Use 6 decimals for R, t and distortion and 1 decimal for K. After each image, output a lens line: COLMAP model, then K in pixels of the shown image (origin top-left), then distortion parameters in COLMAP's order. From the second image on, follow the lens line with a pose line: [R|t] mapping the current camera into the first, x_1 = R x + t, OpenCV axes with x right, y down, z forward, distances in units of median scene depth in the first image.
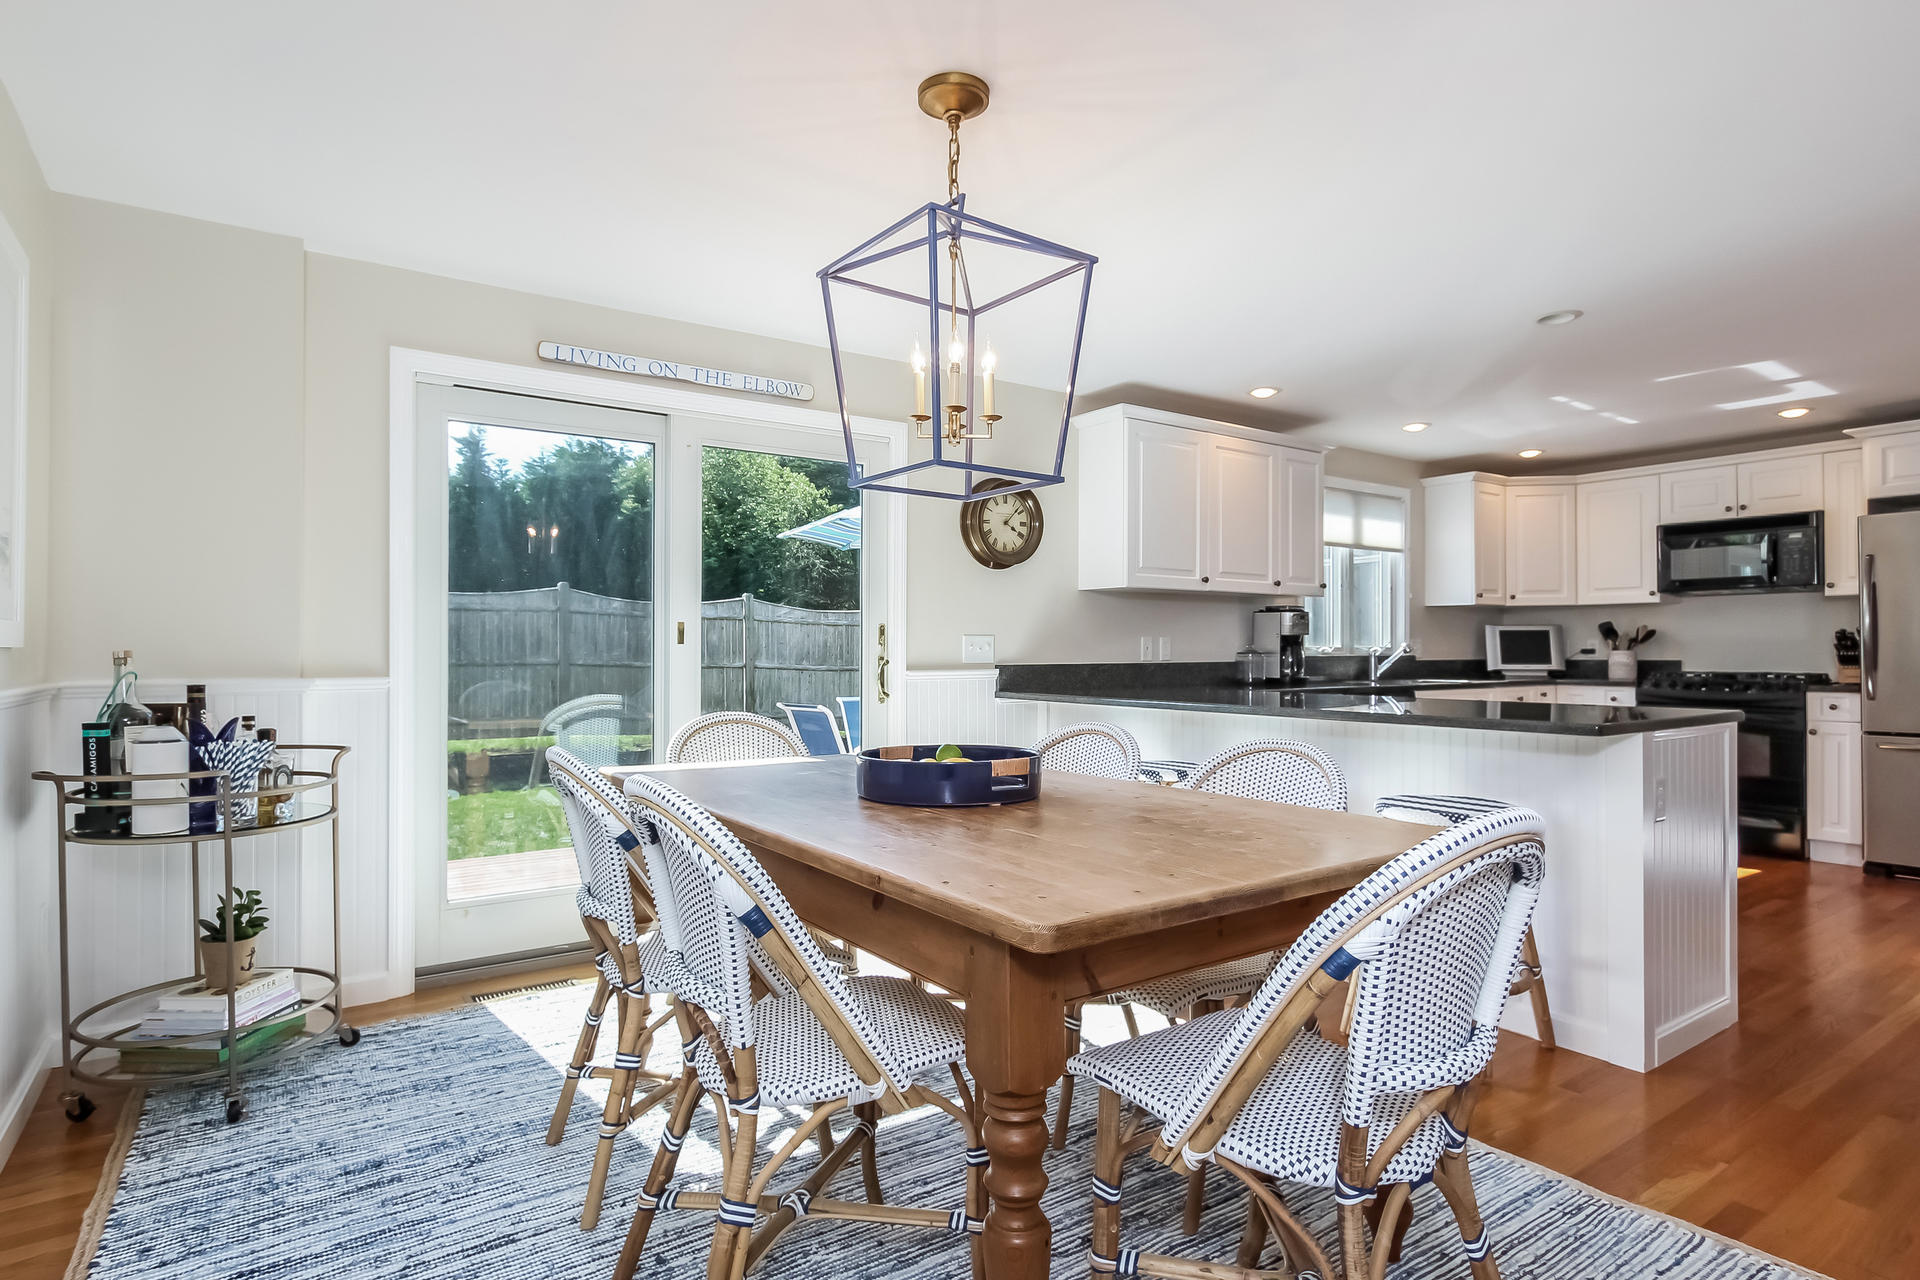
lens RADIAL K [[1037.2, 0, 960.0], [0, 1037.2, 640.0], [0, 0, 1]] dist [0.001516, 0.000189]
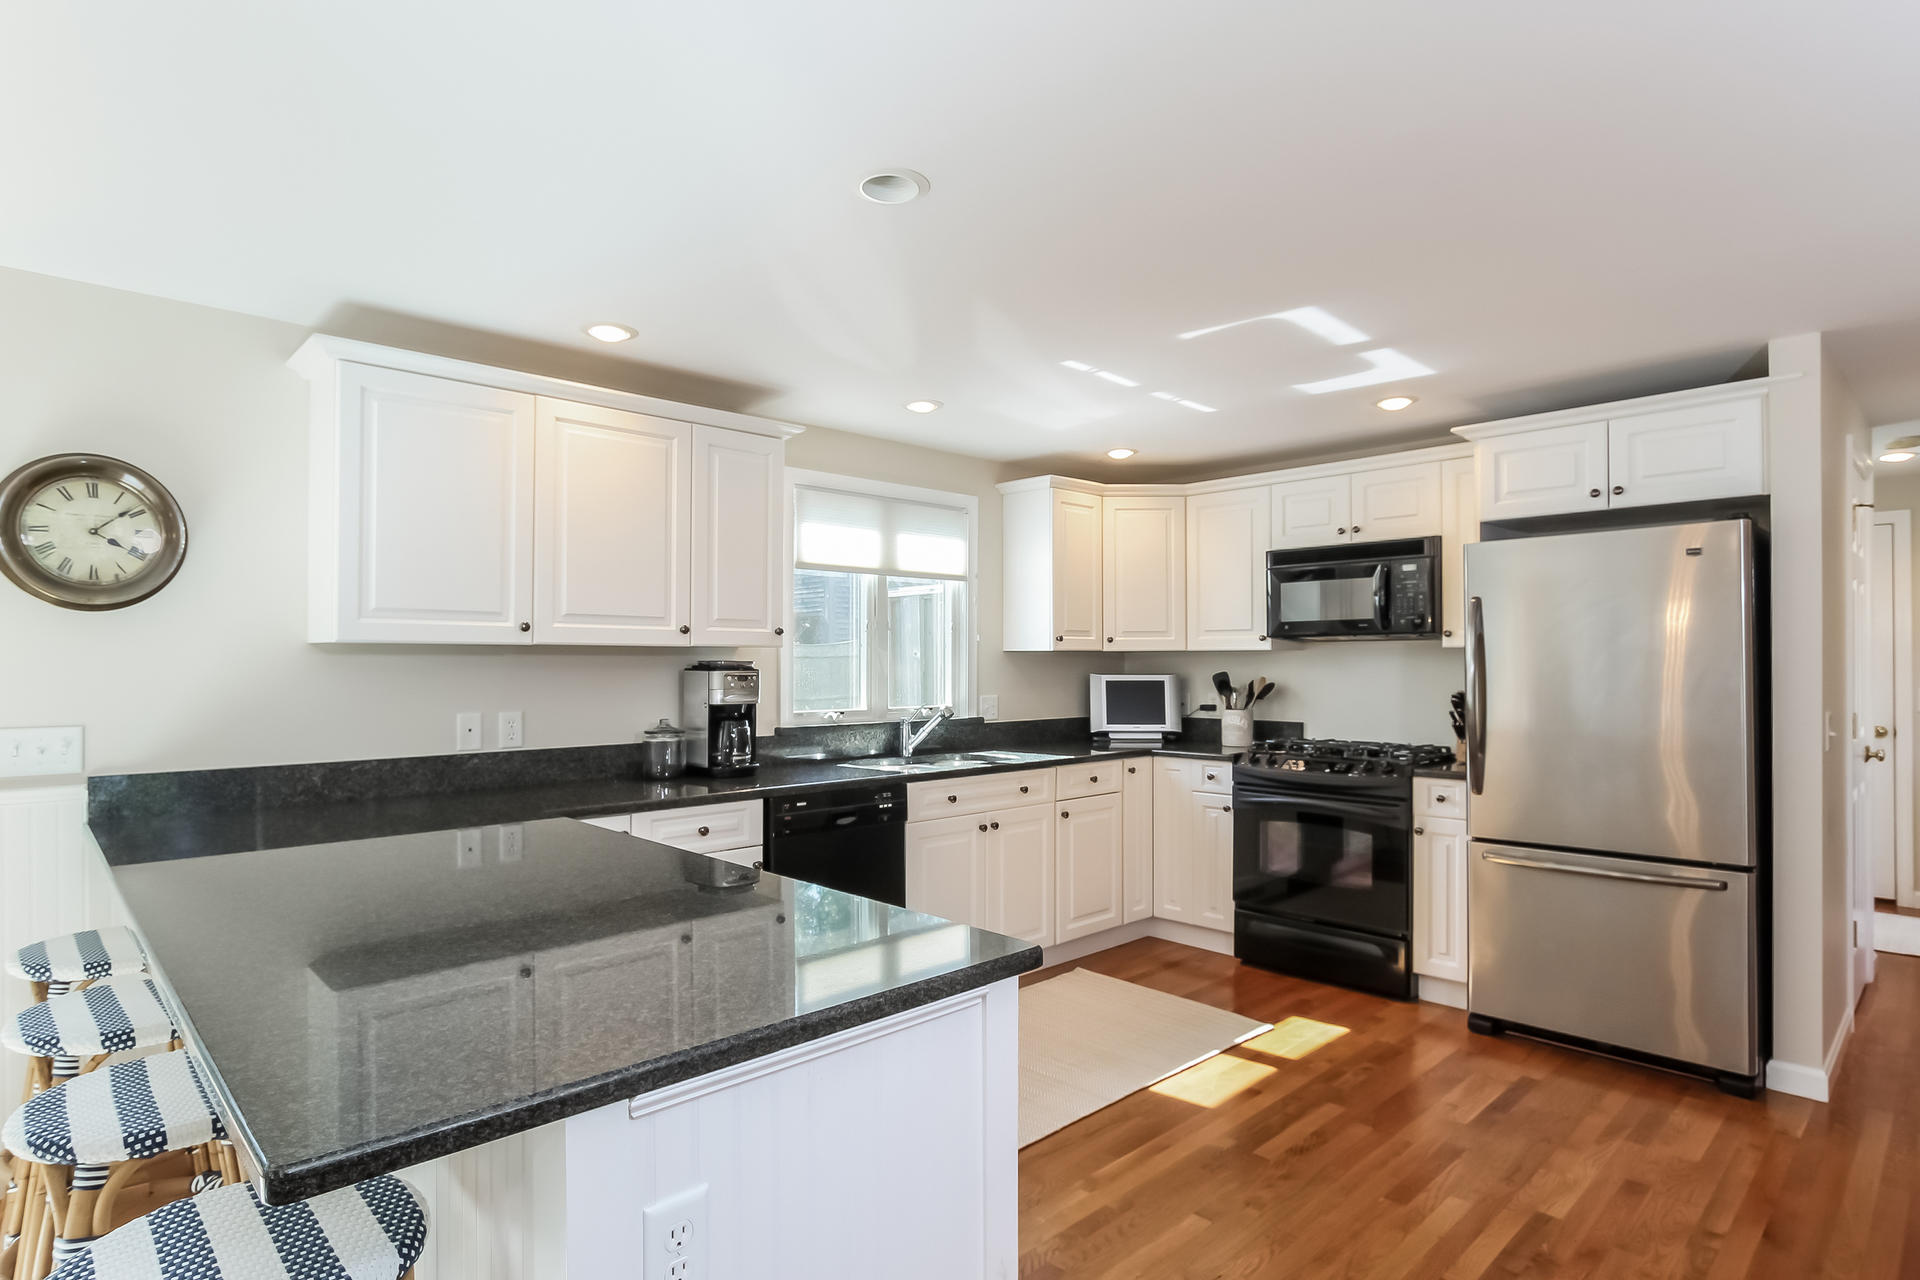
lens RADIAL K [[1062.5, 0, 949.6], [0, 1062.5, 672.2], [0, 0, 1]] dist [-0.004858, -0.000836]
pose [[0.988047, -0.002000, 0.154137, 0.353235], [-0.000865, 0.999828, 0.018519, -0.038482], [-0.154148, -0.018430, 0.987876, 0.284560]]
